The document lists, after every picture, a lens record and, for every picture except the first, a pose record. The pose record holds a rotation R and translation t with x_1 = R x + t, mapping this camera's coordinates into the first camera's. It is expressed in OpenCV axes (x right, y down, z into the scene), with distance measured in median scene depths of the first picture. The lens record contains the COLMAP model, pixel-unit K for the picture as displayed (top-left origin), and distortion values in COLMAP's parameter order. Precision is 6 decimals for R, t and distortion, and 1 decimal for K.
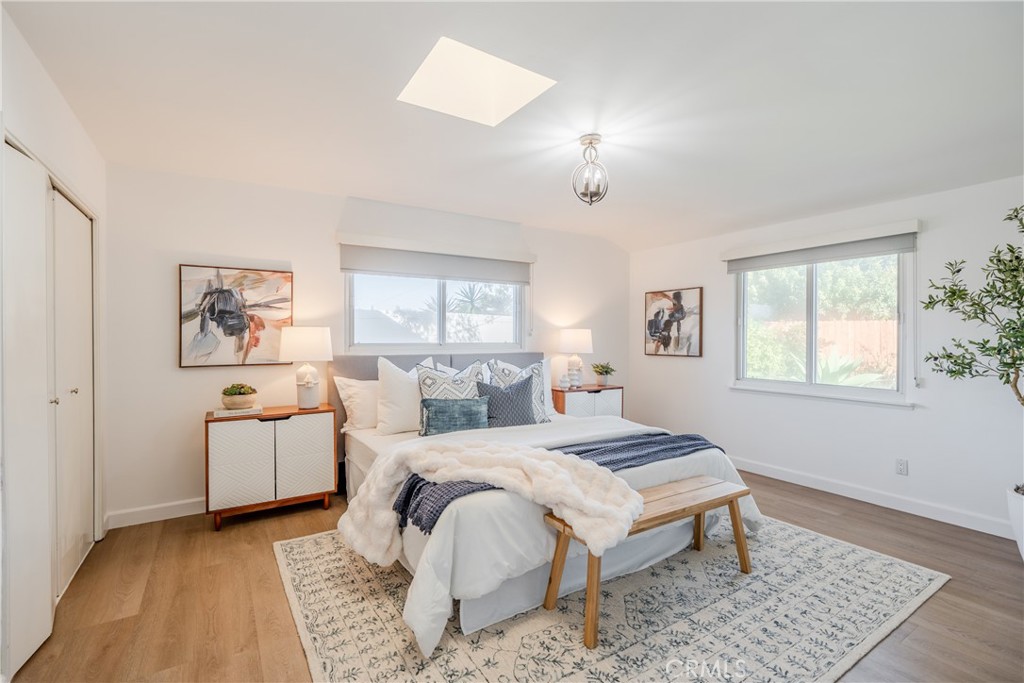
lens RADIAL K [[459.2, 0, 507.2], [0, 459.2, 340.5], [0, 0, 1]] dist [-0.004466, 0.000772]
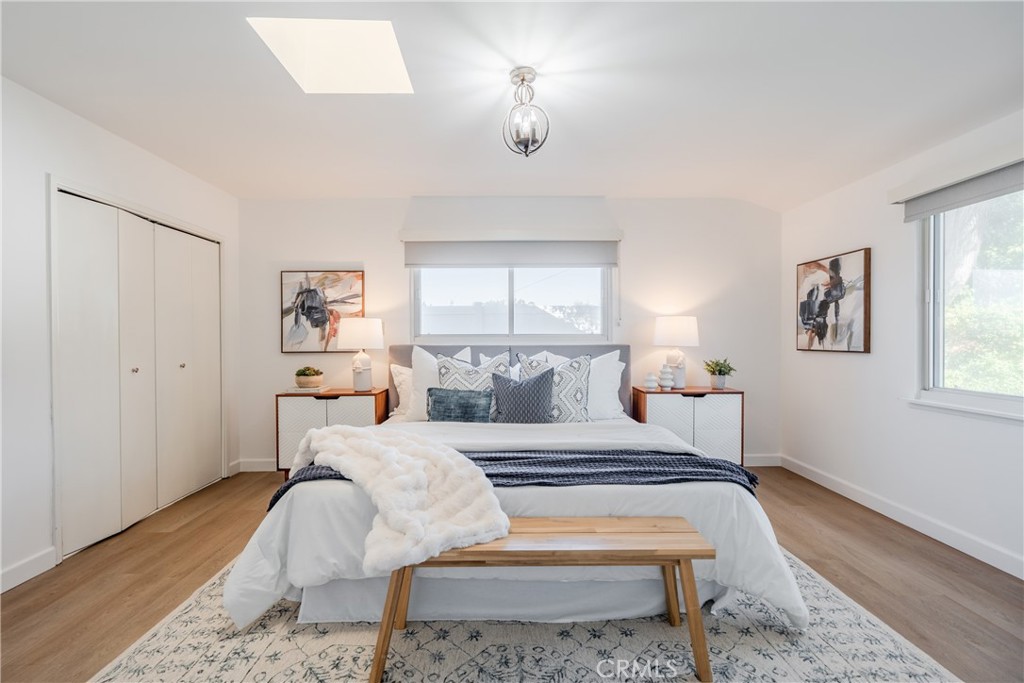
lens RADIAL K [[459.2, 0, 507.2], [0, 459.2, 340.5], [0, 0, 1]] dist [-0.004466, 0.000772]
pose [[0.854664, -0.000005, -0.519181, 0.437001], [0.000310, 1.000000, 0.000500, 0.023043], [0.519181, -0.000589, 0.854664, 0.219722]]
